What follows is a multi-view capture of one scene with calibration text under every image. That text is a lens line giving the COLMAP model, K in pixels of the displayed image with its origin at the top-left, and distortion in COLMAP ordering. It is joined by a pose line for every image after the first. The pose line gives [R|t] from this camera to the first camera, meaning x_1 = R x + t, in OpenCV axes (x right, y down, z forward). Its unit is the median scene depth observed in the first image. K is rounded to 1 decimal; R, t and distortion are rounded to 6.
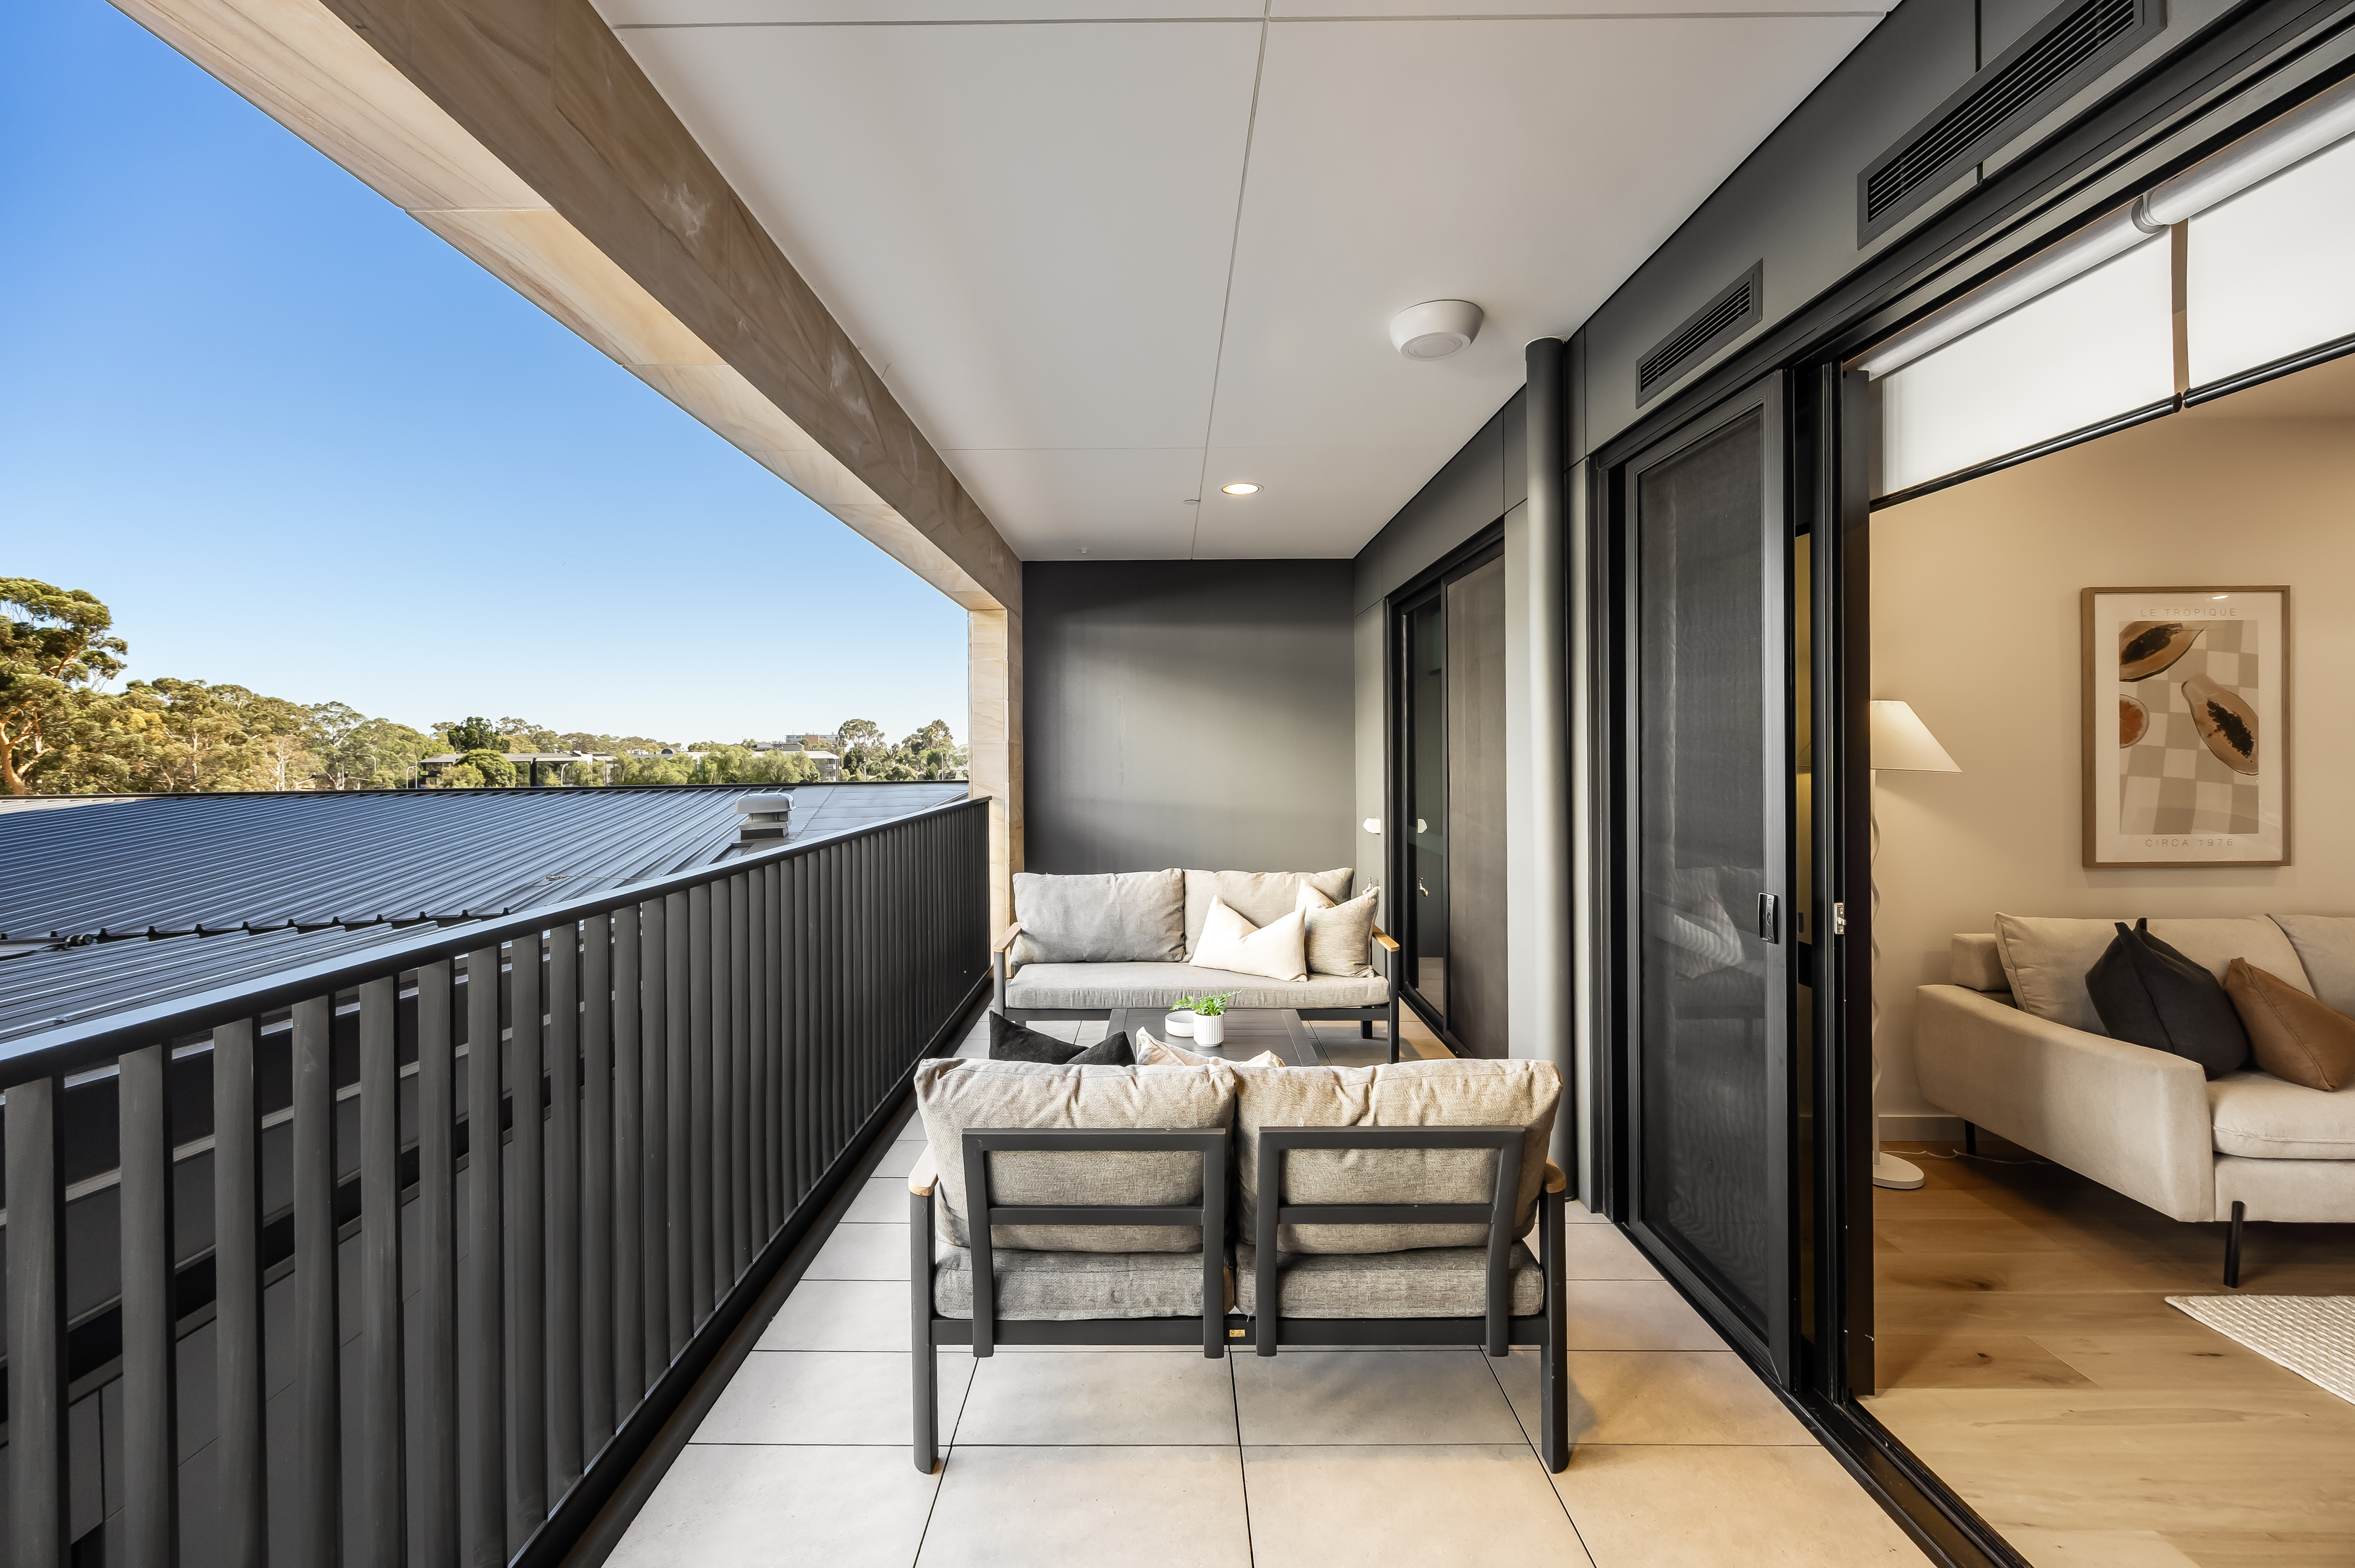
lens RADIAL K [[929.9, 0, 1175.5], [0, 929.9, 750.1], [0, 0, 1]] dist [0.004641, 0.000524]
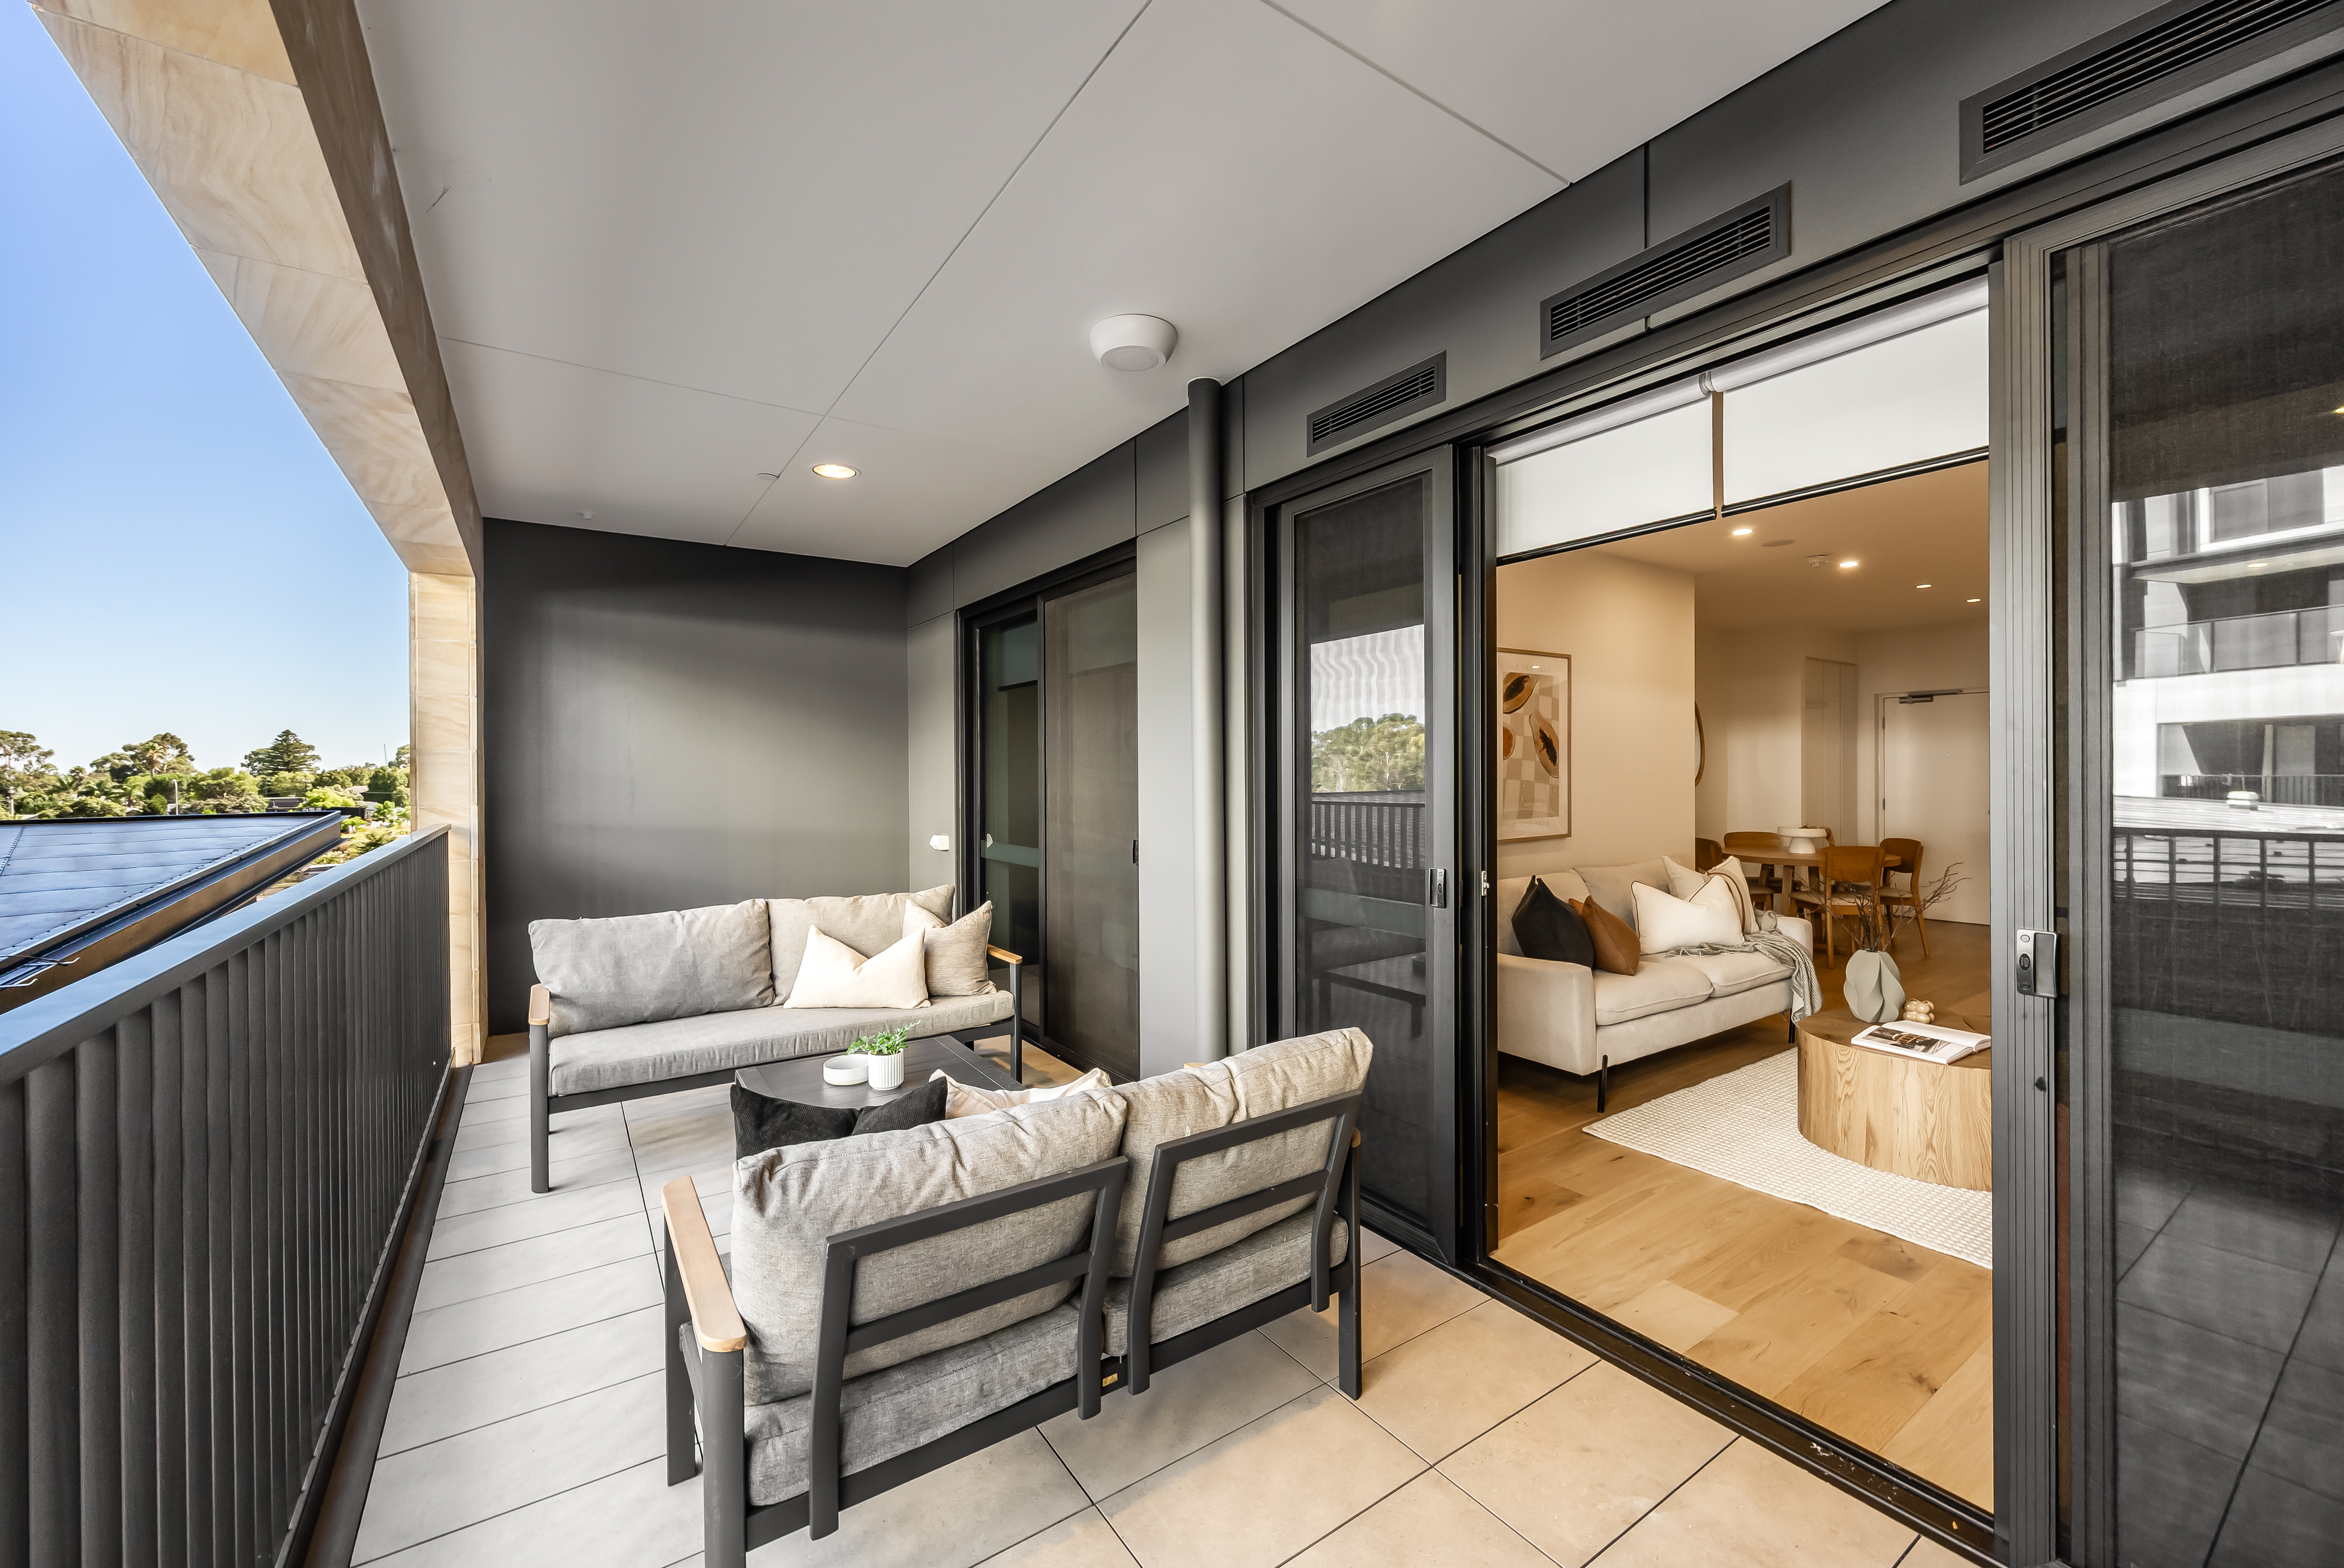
lens RADIAL K [[912.9, 0, 1164.1], [0, 912.9, 773.3], [0, 0, 1]] dist [-0.000843, 0.003652]
pose [[0.833940, -0.002657, 0.551849, -0.282272], [0.003465, 0.999994, -0.000421, 0.024456], [-0.551845, 0.002264, 0.833944, 0.166002]]
